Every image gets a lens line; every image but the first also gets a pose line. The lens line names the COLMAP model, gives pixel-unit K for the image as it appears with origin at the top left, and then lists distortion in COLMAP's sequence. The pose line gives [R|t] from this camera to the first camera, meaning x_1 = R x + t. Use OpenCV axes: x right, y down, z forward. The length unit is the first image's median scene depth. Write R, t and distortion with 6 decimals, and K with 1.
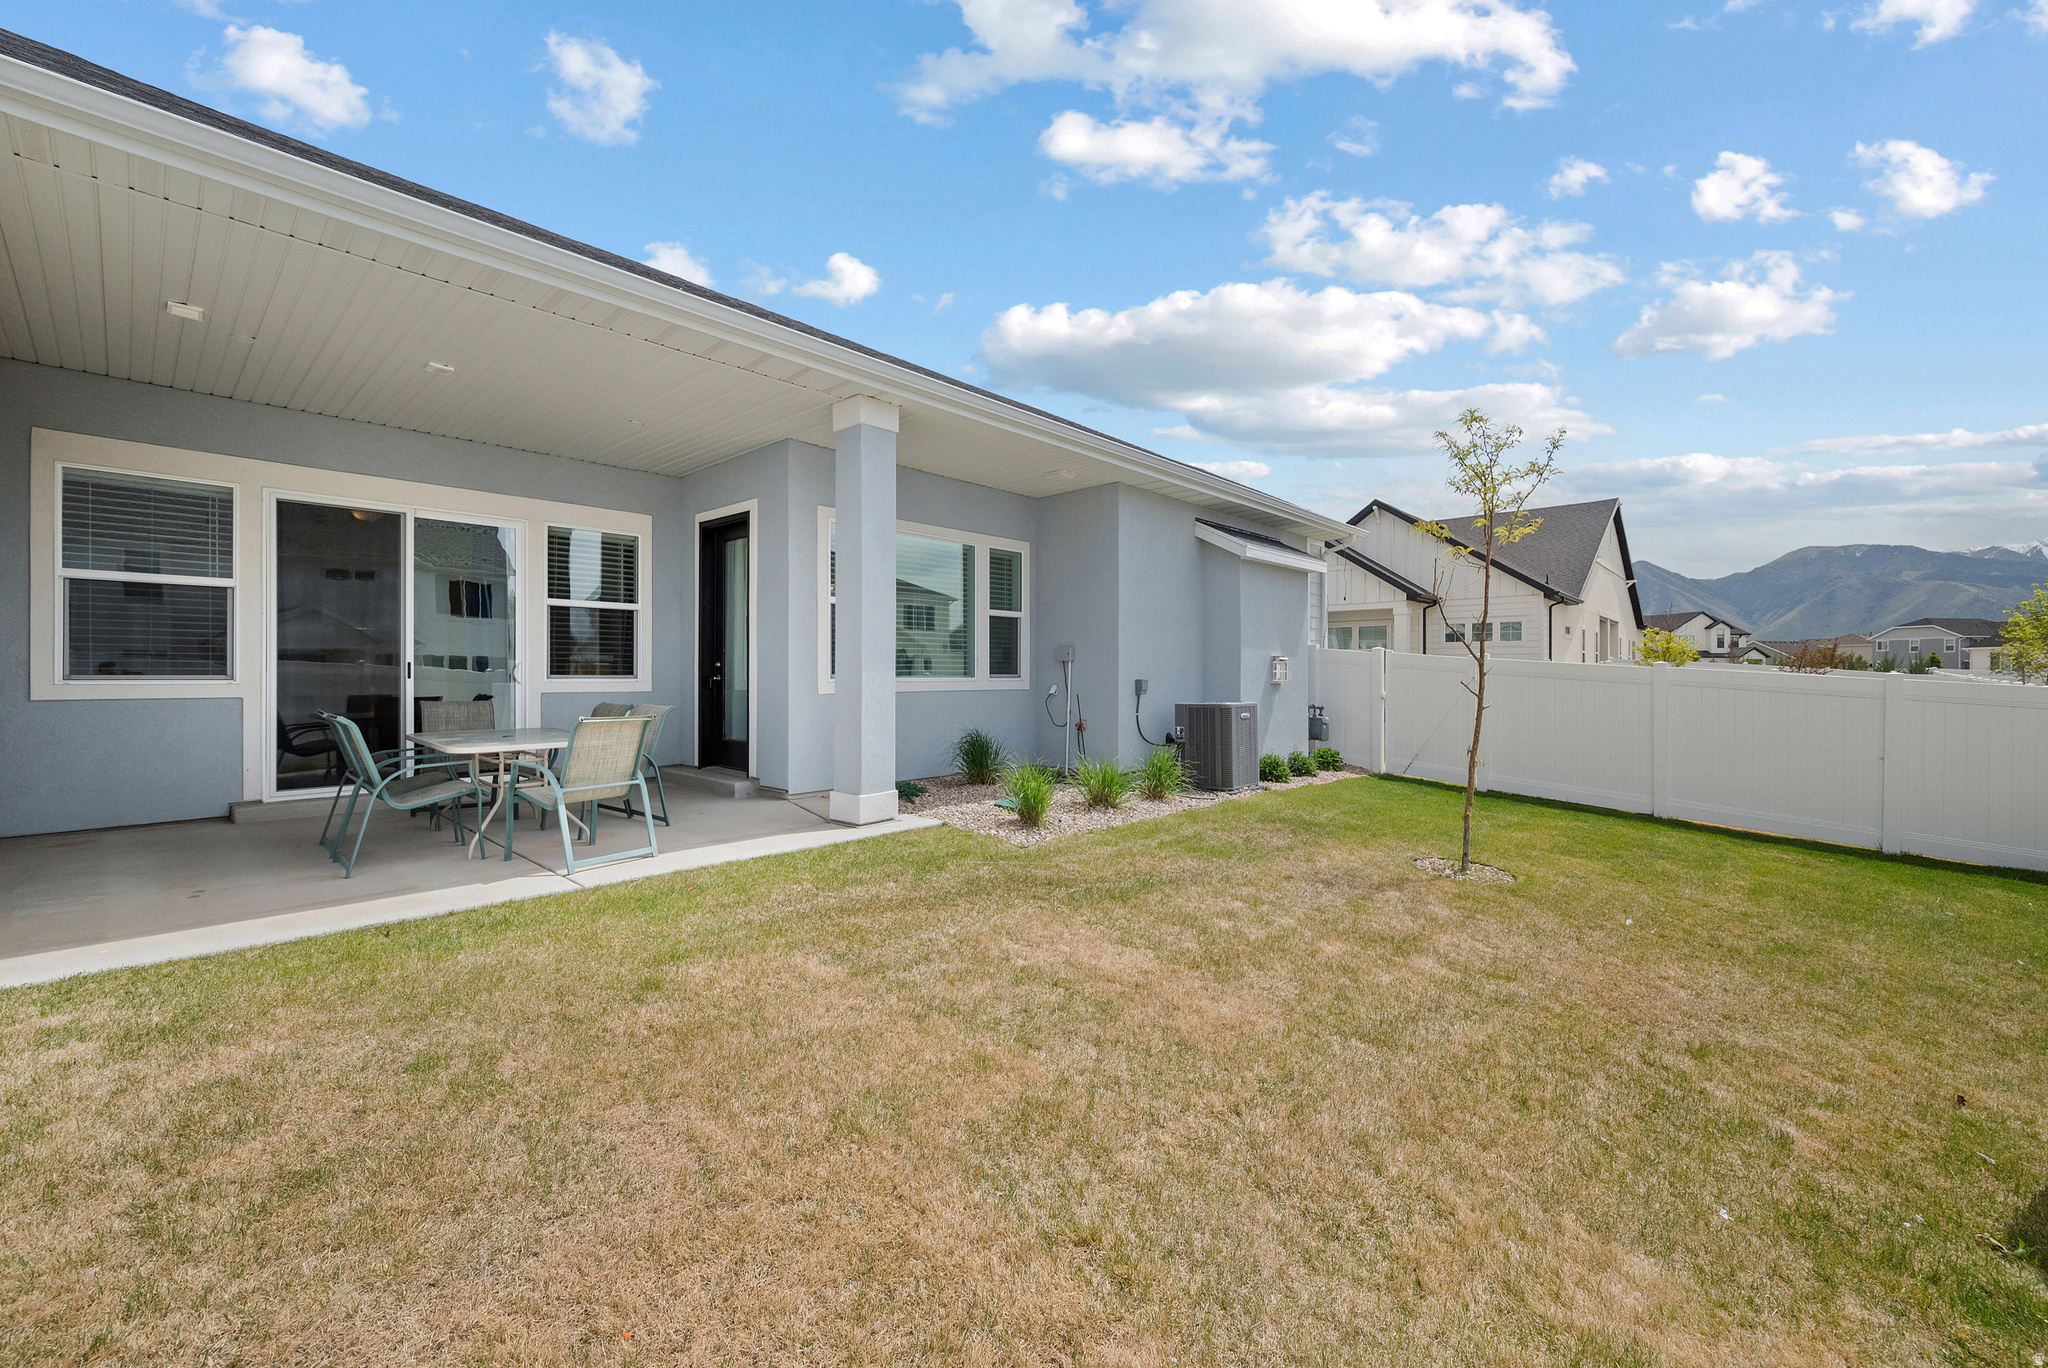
lens RADIAL K [[812.7, 0, 1026.7], [0, 812.7, 692.0], [0, 0, 1]] dist [-0.001434, -0.000591]
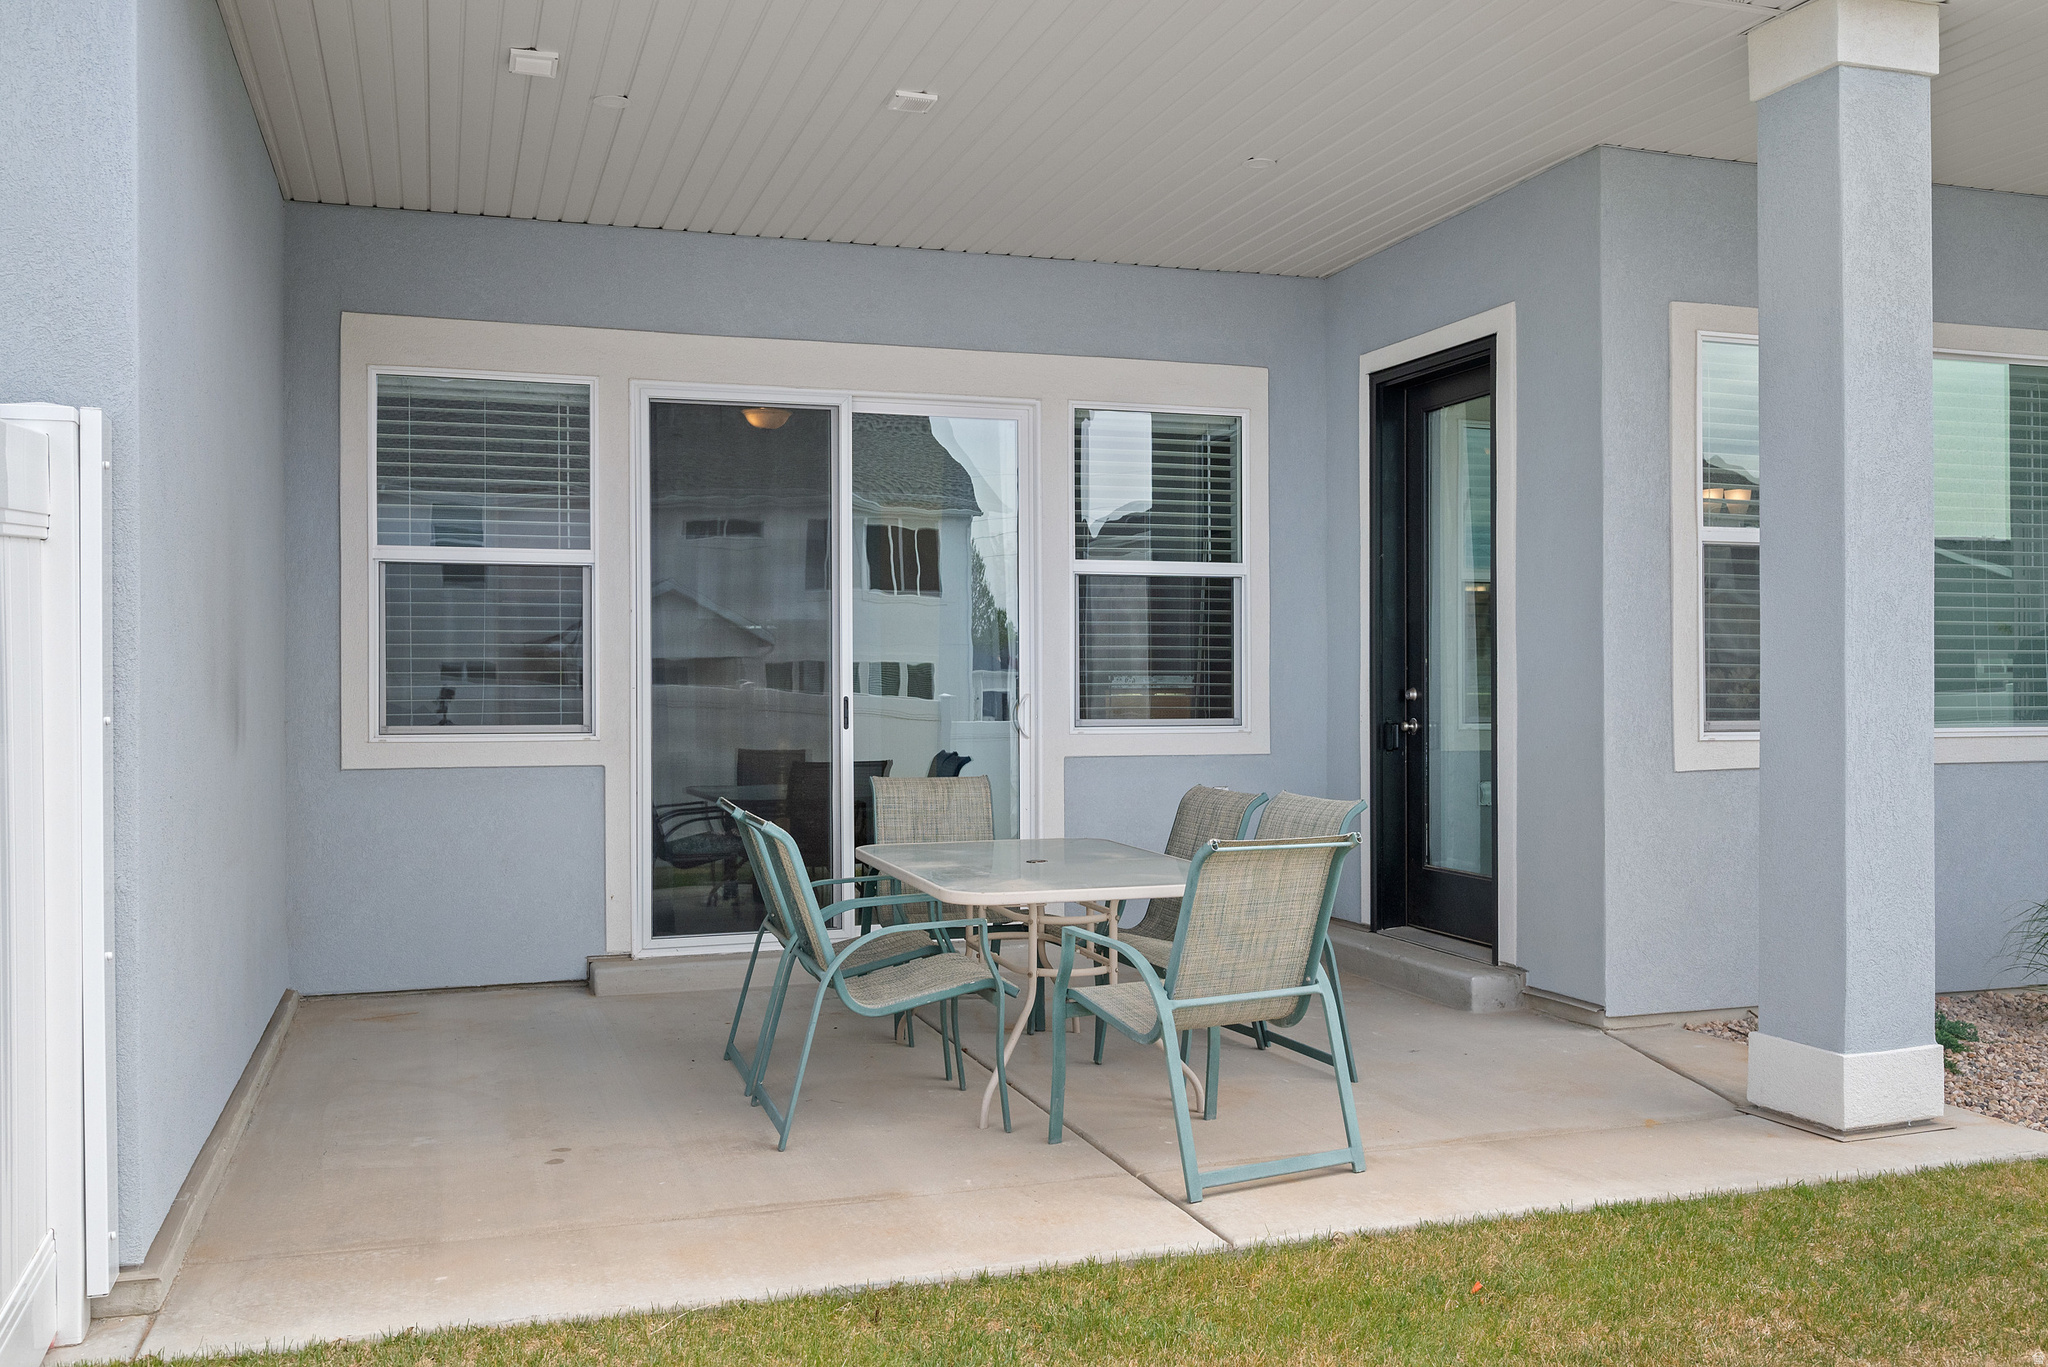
lens RADIAL K [[1705.5, 0, 1026.6], [0, 1705.5, 754.1], [0, 0, 1]] dist [-0.000941, -0.007105]
pose [[0.875355, 0.014359, -0.483267, -0.149391], [-0.005303, 0.999784, 0.020101, -0.024168], [0.483451, -0.015033, 0.875242, 0.119626]]
